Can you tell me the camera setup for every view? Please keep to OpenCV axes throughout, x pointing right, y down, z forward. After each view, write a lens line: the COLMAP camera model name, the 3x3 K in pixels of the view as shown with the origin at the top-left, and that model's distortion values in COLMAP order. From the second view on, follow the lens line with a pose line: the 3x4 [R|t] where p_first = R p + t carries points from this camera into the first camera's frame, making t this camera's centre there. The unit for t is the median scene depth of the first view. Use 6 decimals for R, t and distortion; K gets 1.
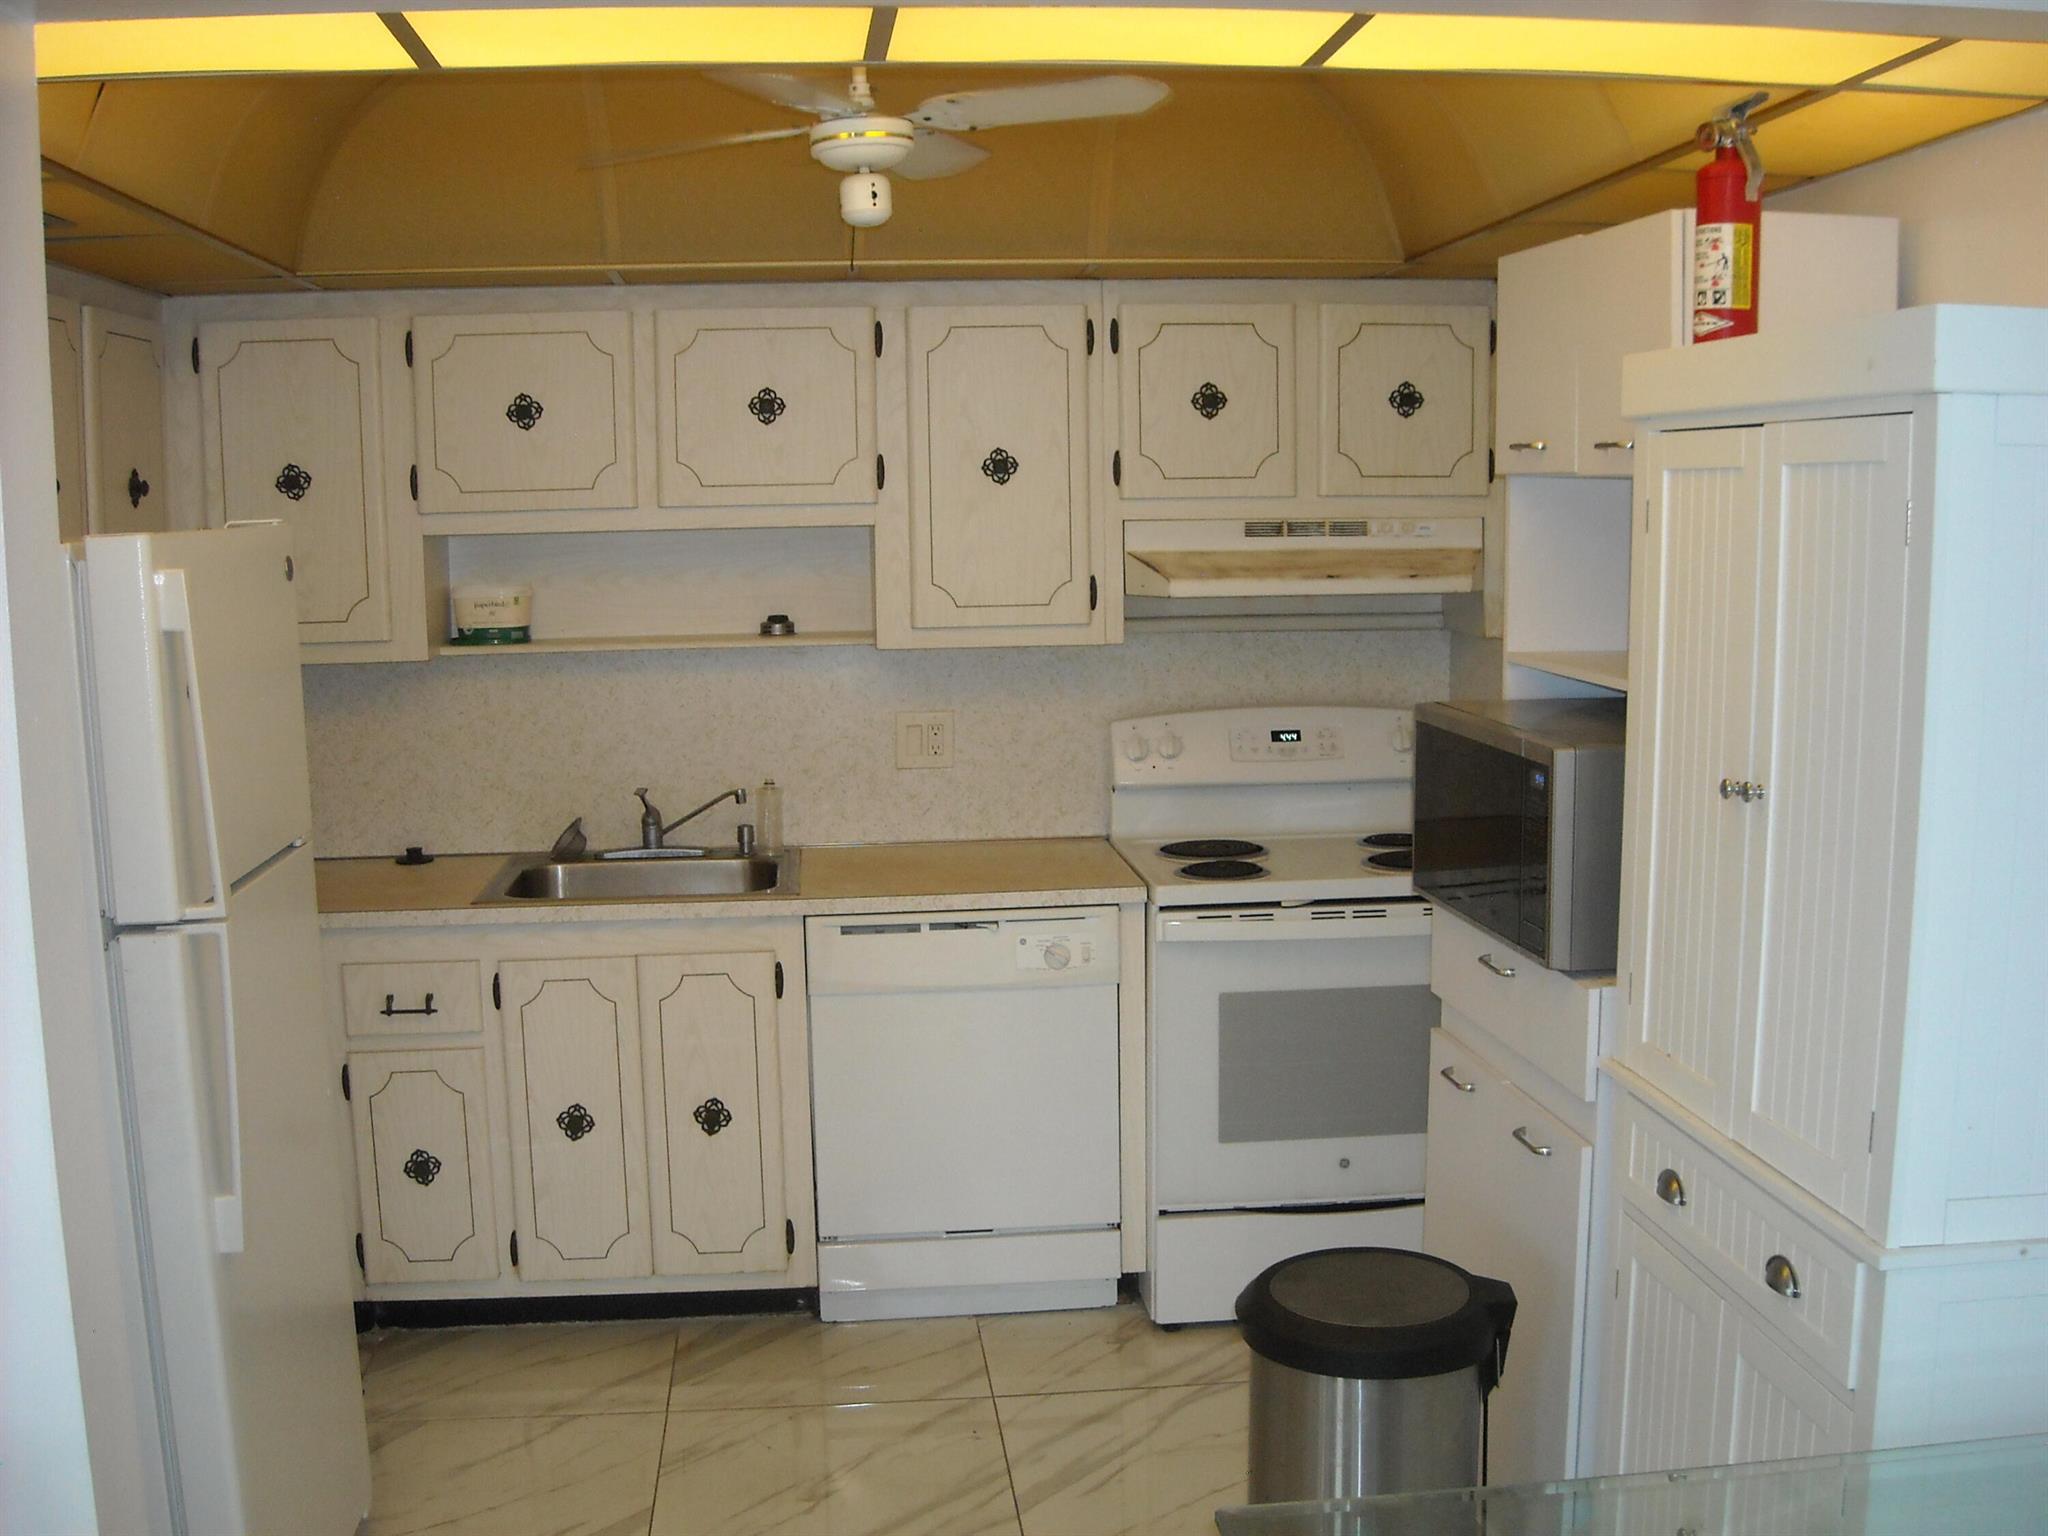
lens RADIAL K [[2118.5, 0, 1024.0], [0, 2118.5, 768.0], [0, 0, 1]] dist [-0.199088, 0.162490]
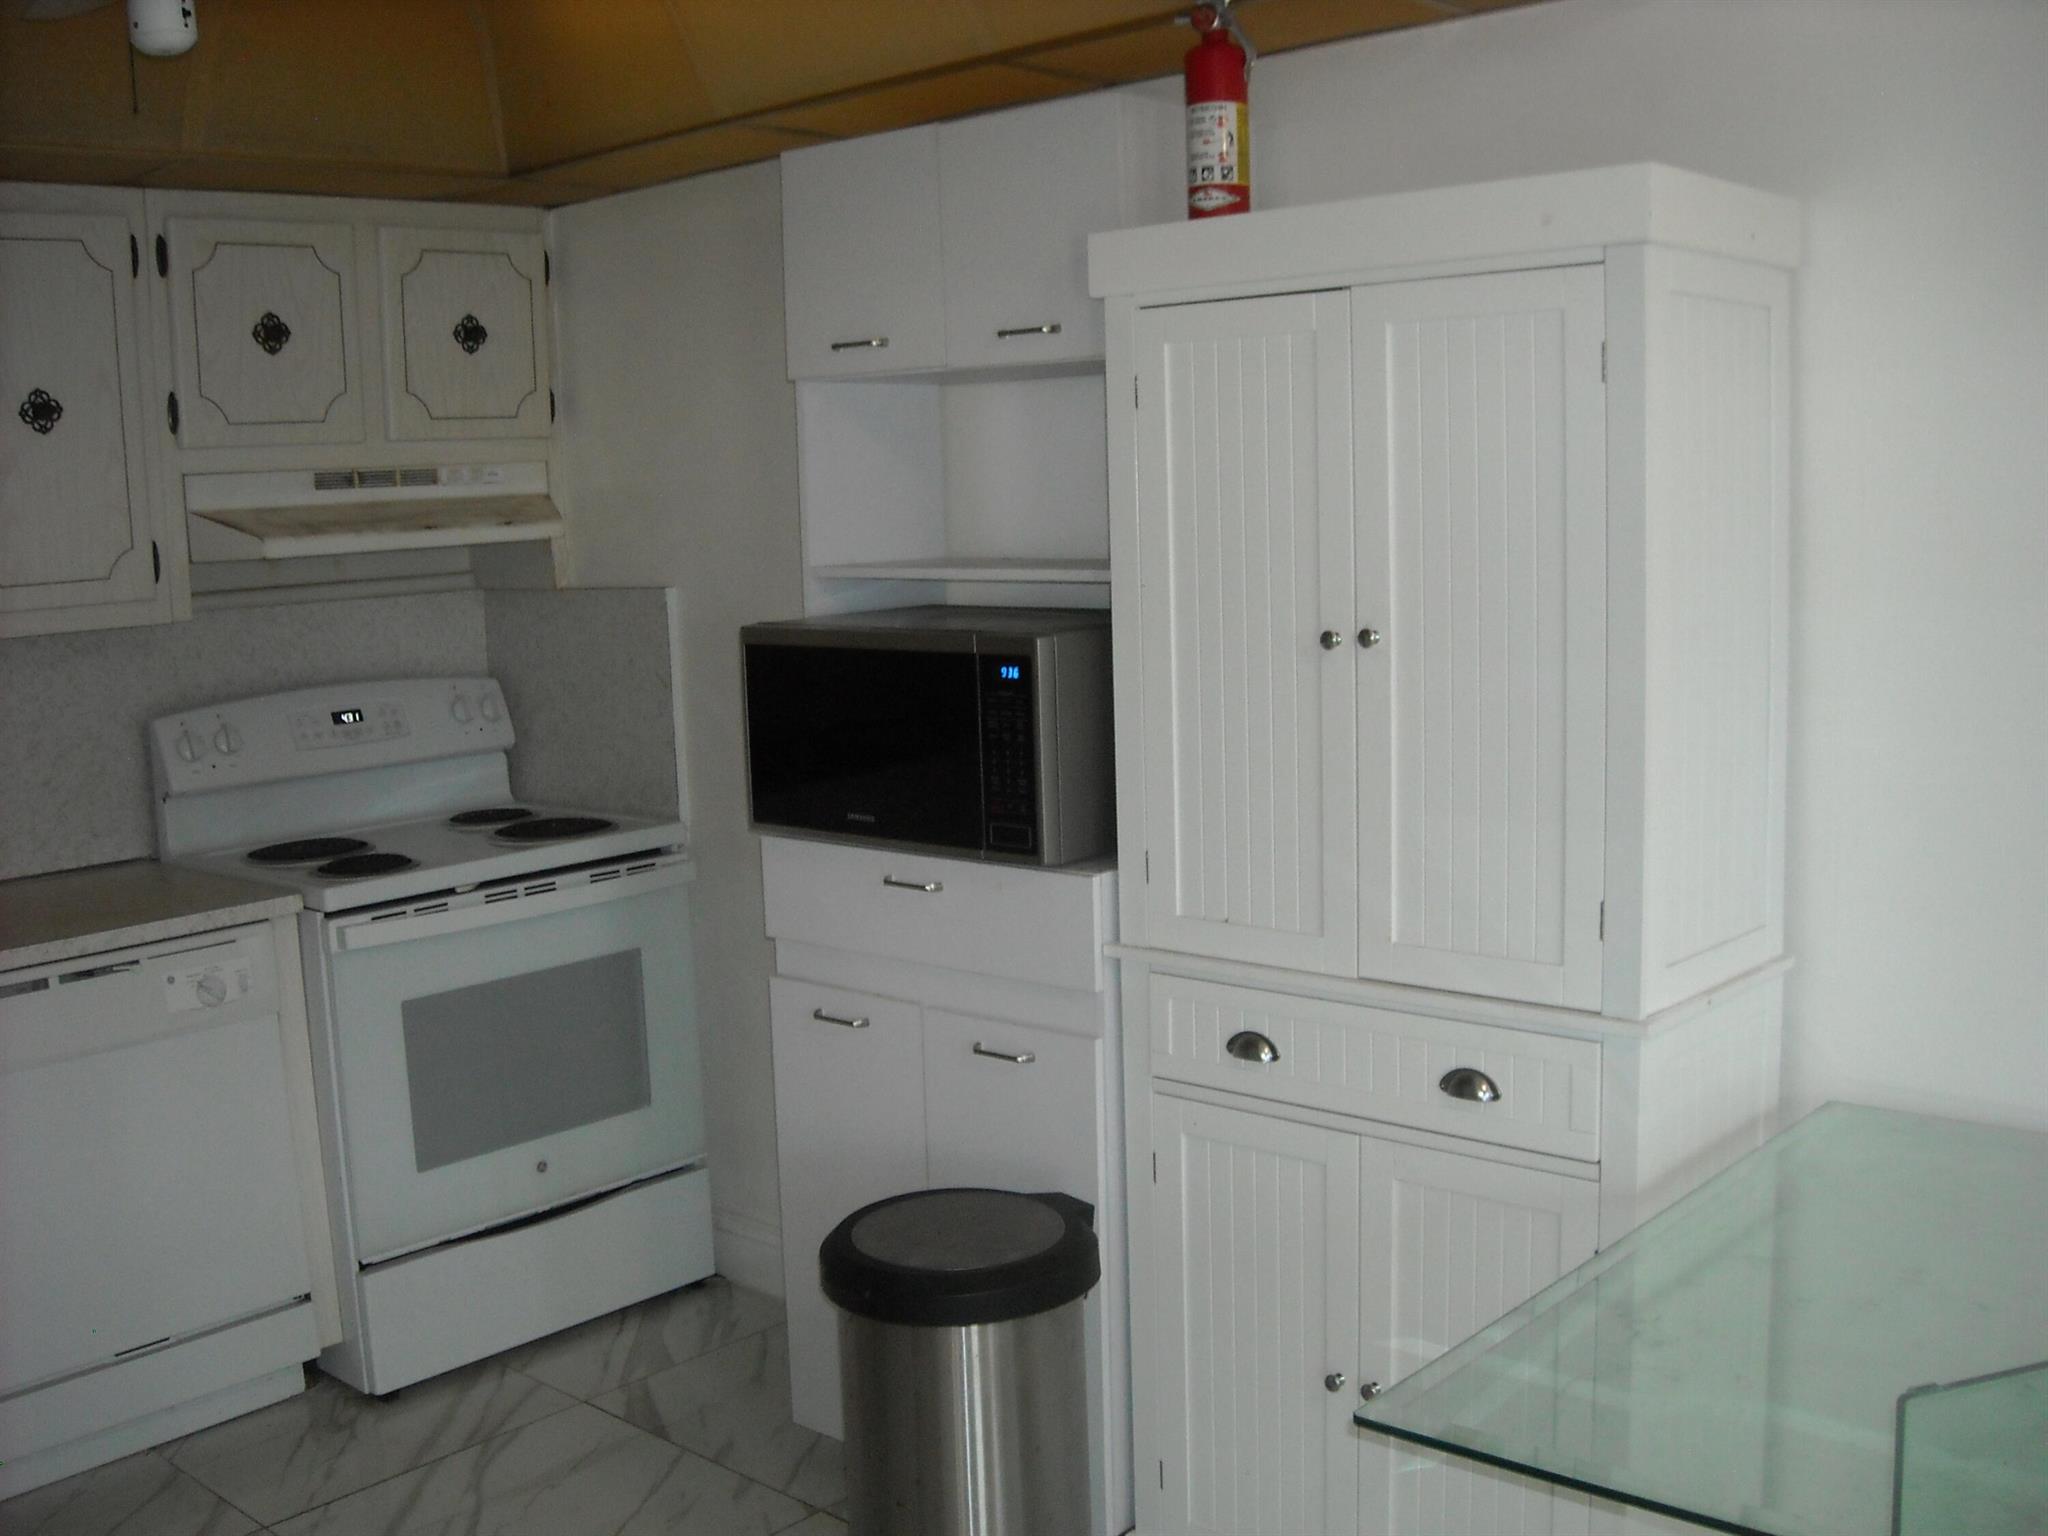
lens RADIAL K [[2118.5, 0, 1024.0], [0, 2118.5, 768.0], [0, 0, 1]] dist [-0.199088, 0.162490]
pose [[0.747727, -0.105984, 0.655494, -0.265986], [0.114095, 0.993004, 0.030405, 0.013607], [-0.654130, 0.052054, 0.754588, 0.174787]]
